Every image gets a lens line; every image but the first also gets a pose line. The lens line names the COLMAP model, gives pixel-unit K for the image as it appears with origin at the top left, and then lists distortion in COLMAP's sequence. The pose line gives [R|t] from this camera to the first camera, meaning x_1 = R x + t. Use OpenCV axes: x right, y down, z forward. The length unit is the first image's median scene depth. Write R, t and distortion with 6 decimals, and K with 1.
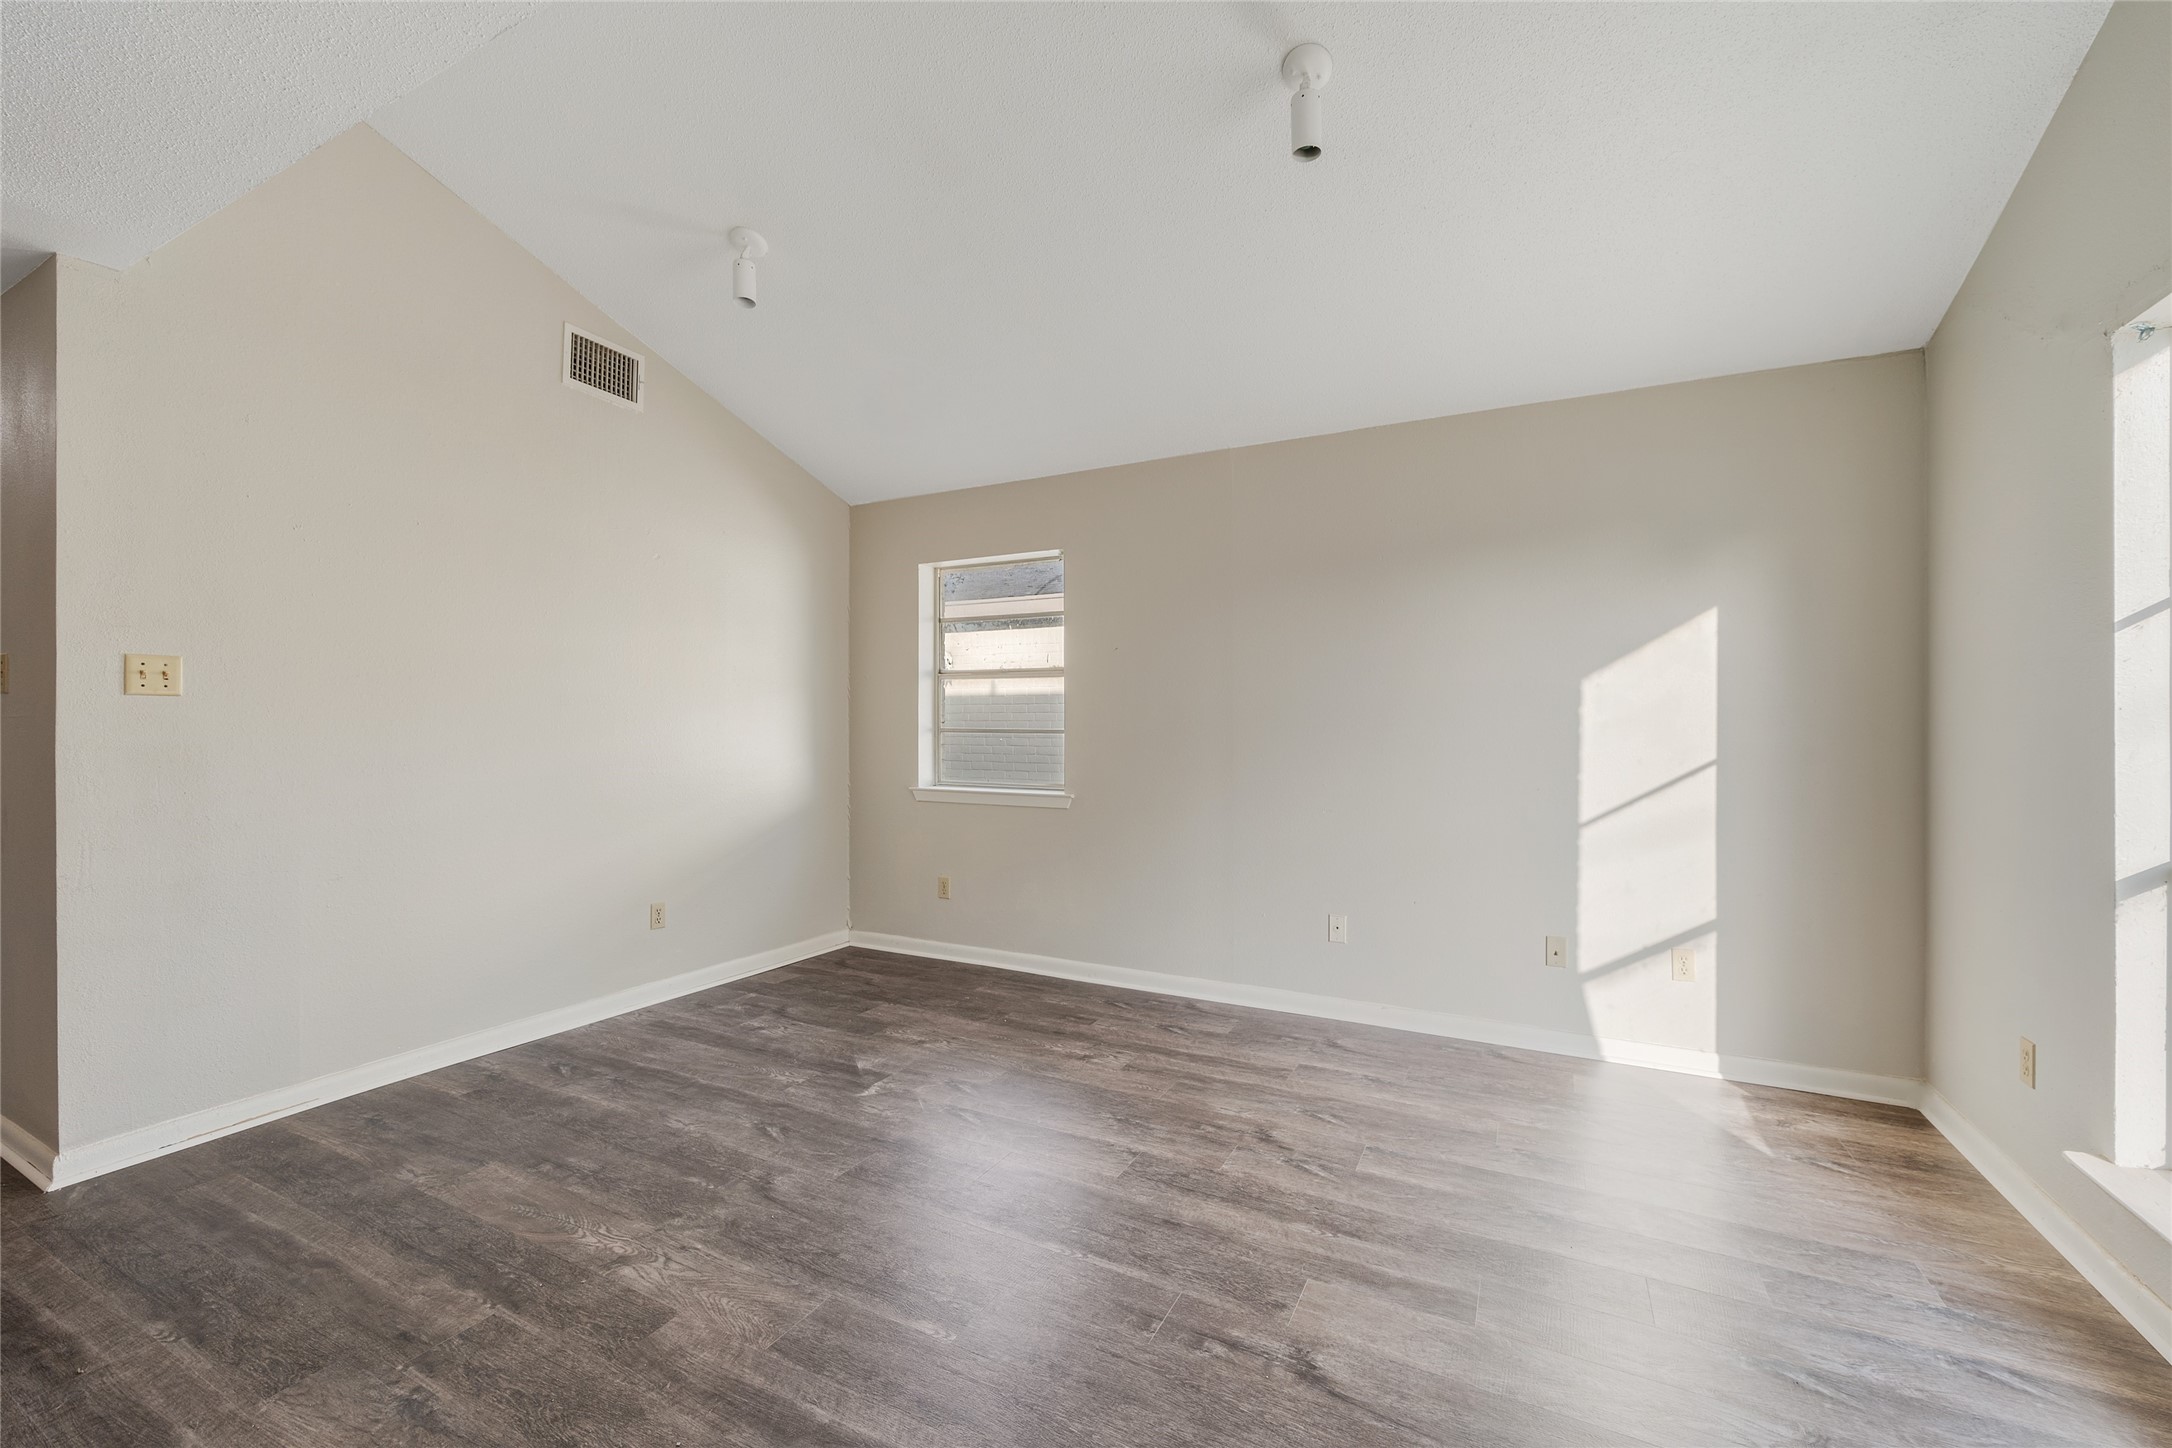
lens RADIAL K [[863.9, 0, 1097.3], [0, 863.9, 721.4], [0, 0, 1]] dist [-0.006019, 0.000096]
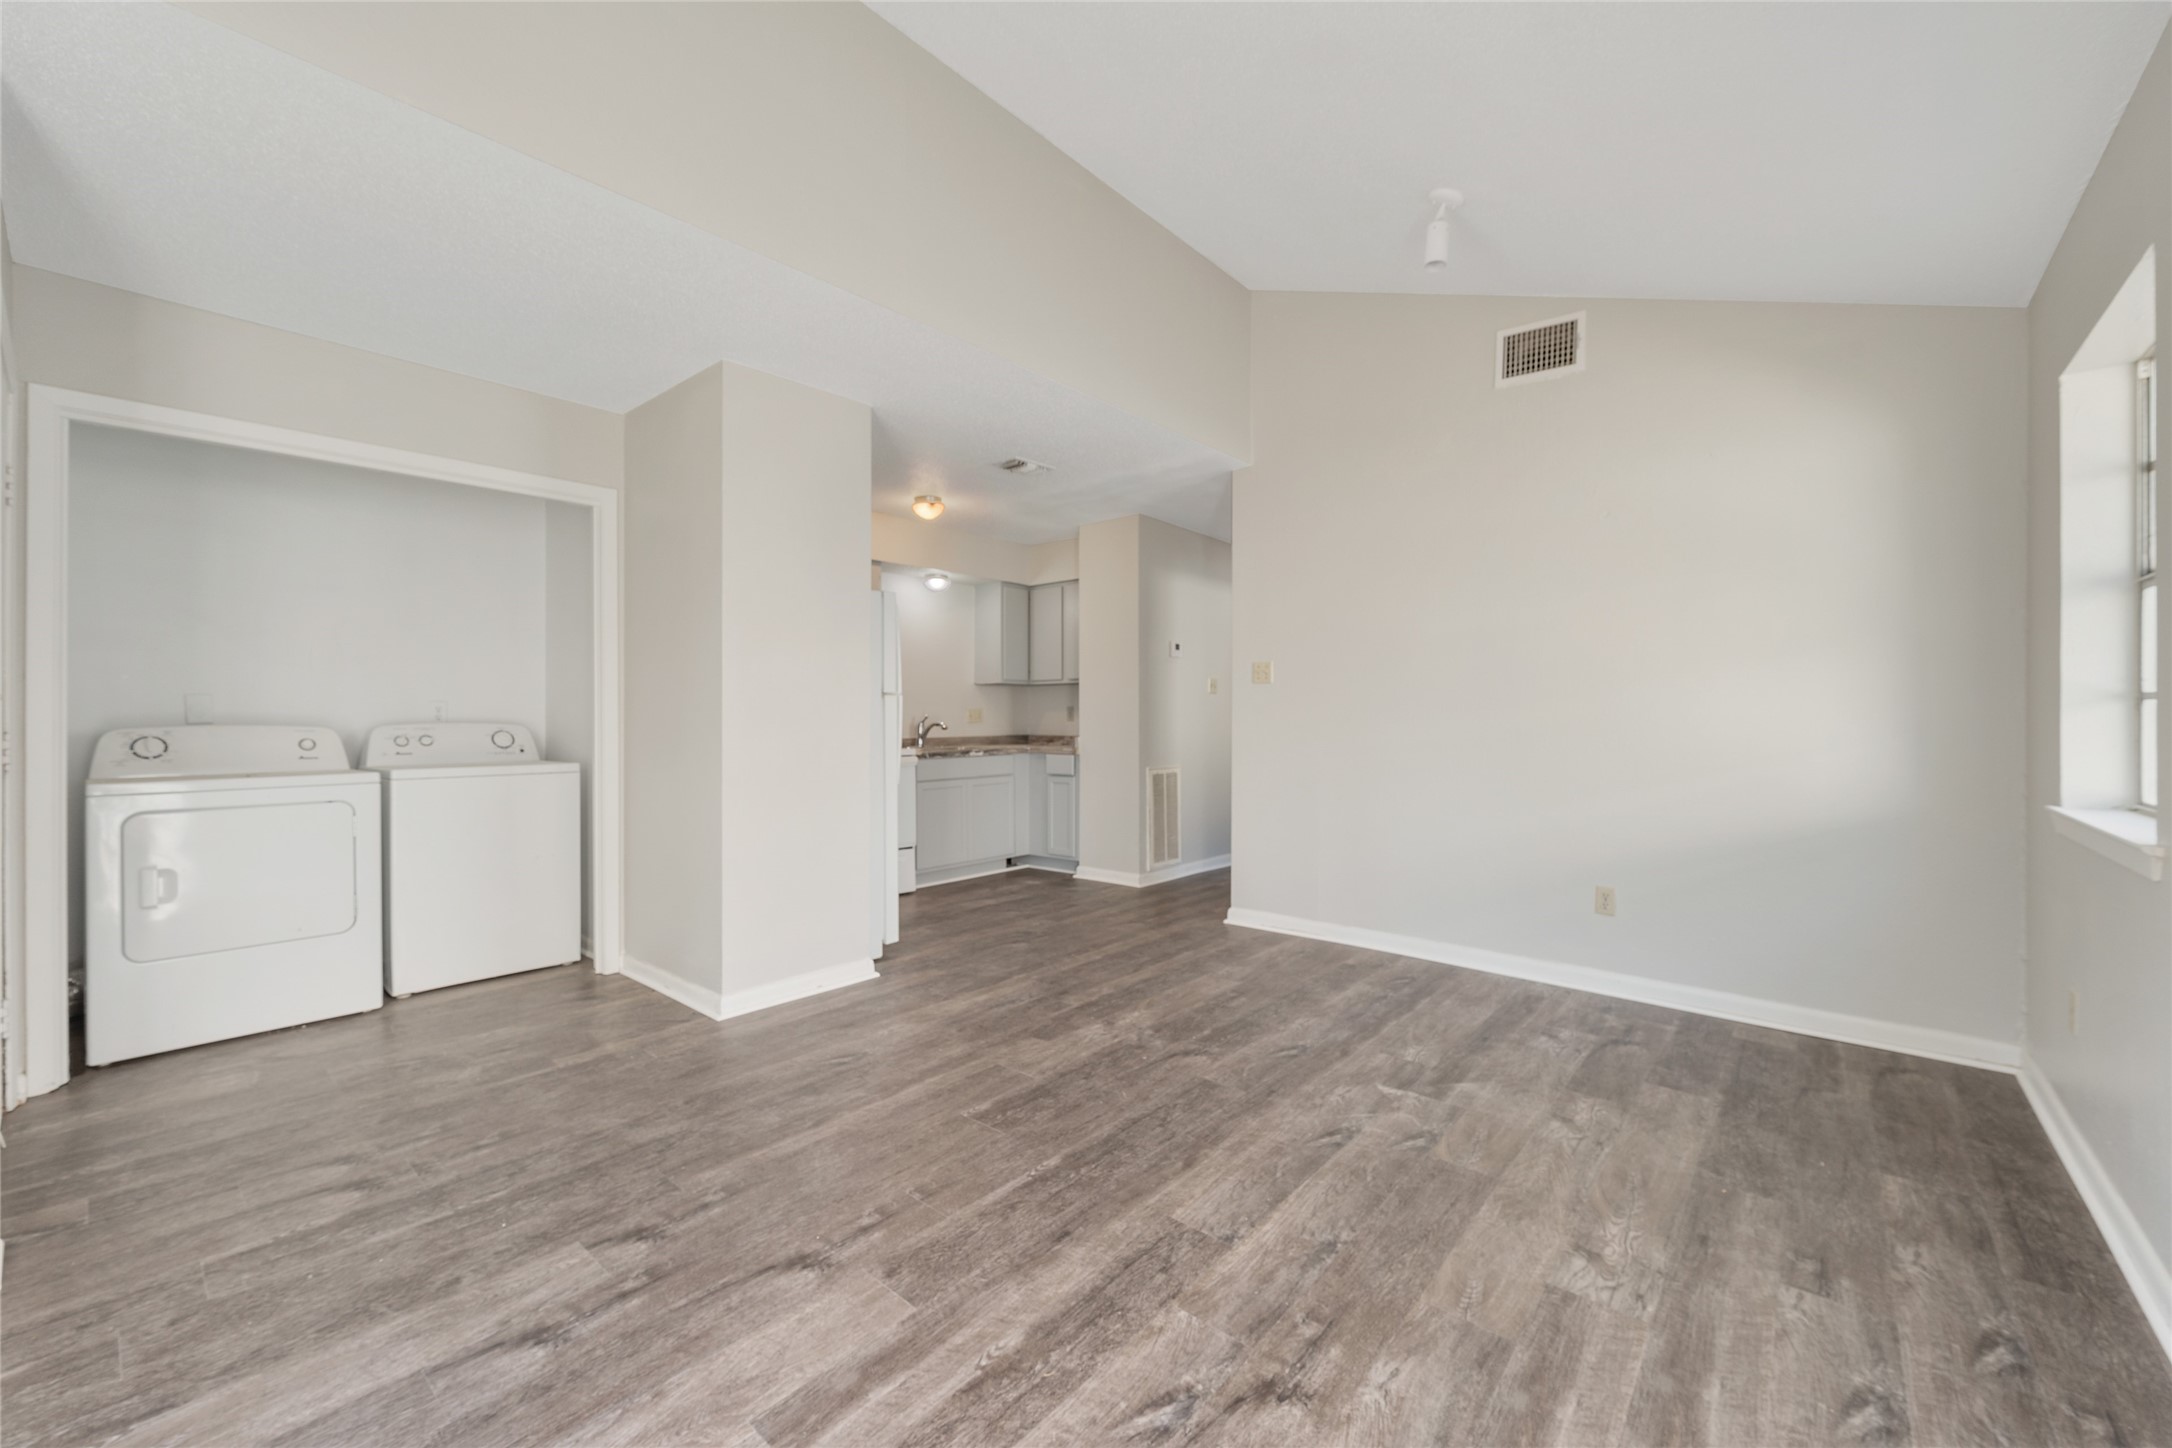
lens RADIAL K [[863.9, 0, 1103.8], [0, 863.9, 713.9], [0, 0, 1]] dist [-0.006019, 0.000096]
pose [[-0.220636, -0.001515, -0.975355, 0.667578], [0.000700, 0.999998, -0.001712, 0.032068], [0.975356, -0.001061, -0.220635, 0.875918]]
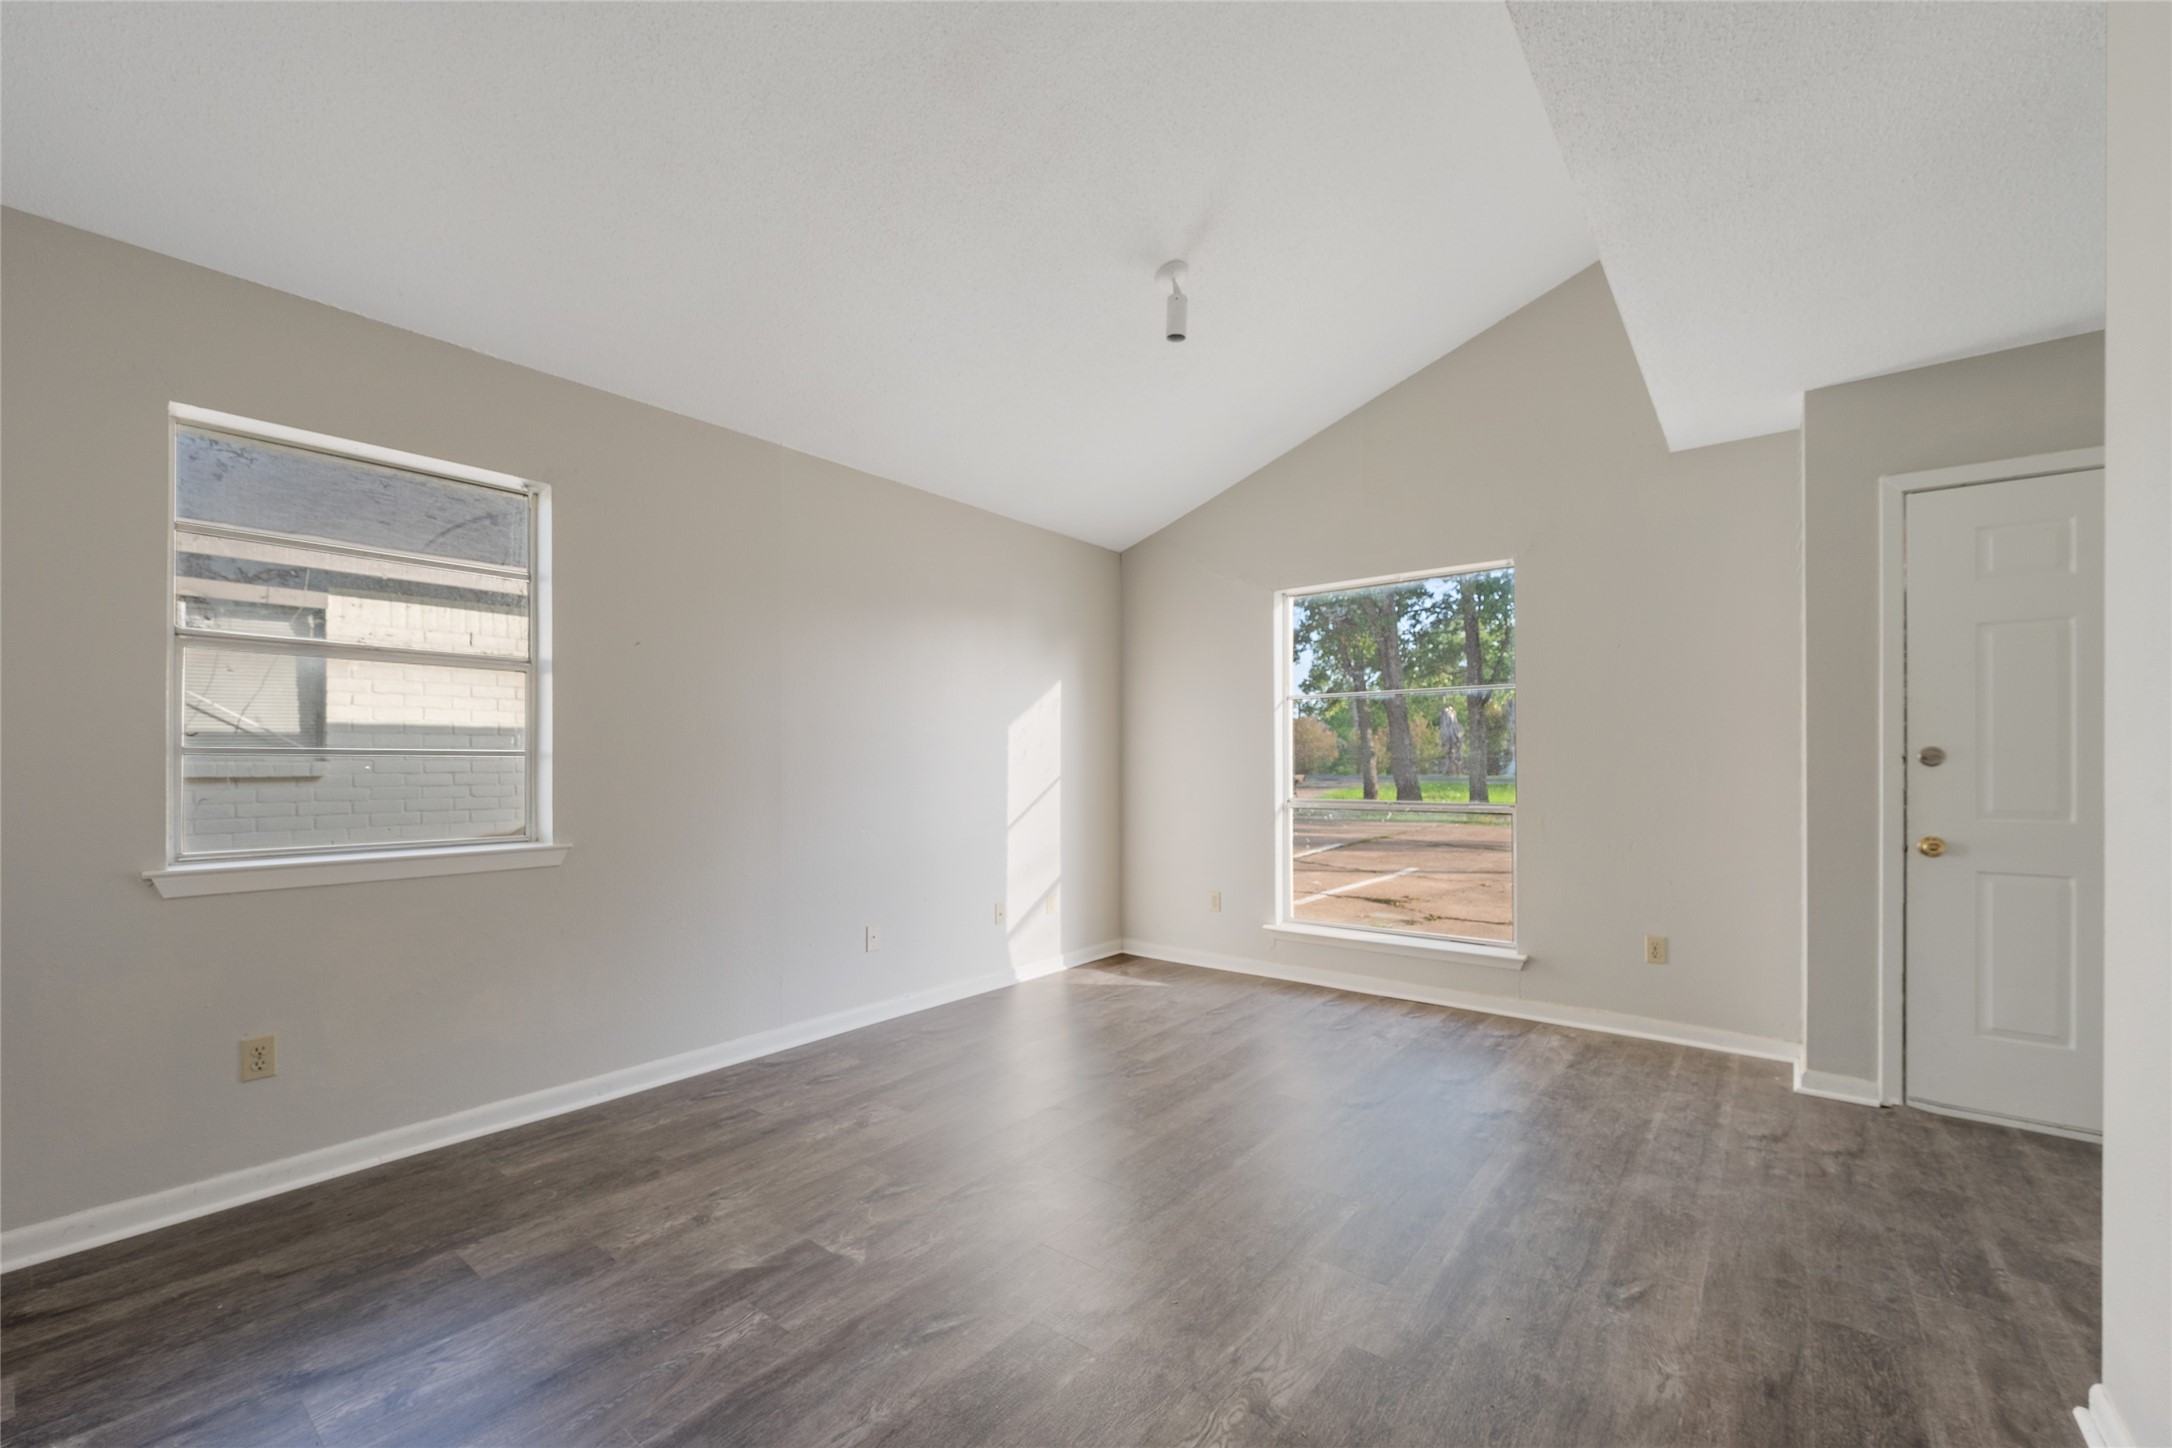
lens RADIAL K [[863.9, 0, 1071.2], [0, 863.9, 755.1], [0, 0, 1]] dist [-0.006019, 0.000096]
pose [[0.221409, 0.005444, 0.975166, -0.885435], [-0.001135, 0.999985, -0.005325, 0.021654], [-0.975180, 0.000072, 0.221412, 0.646469]]
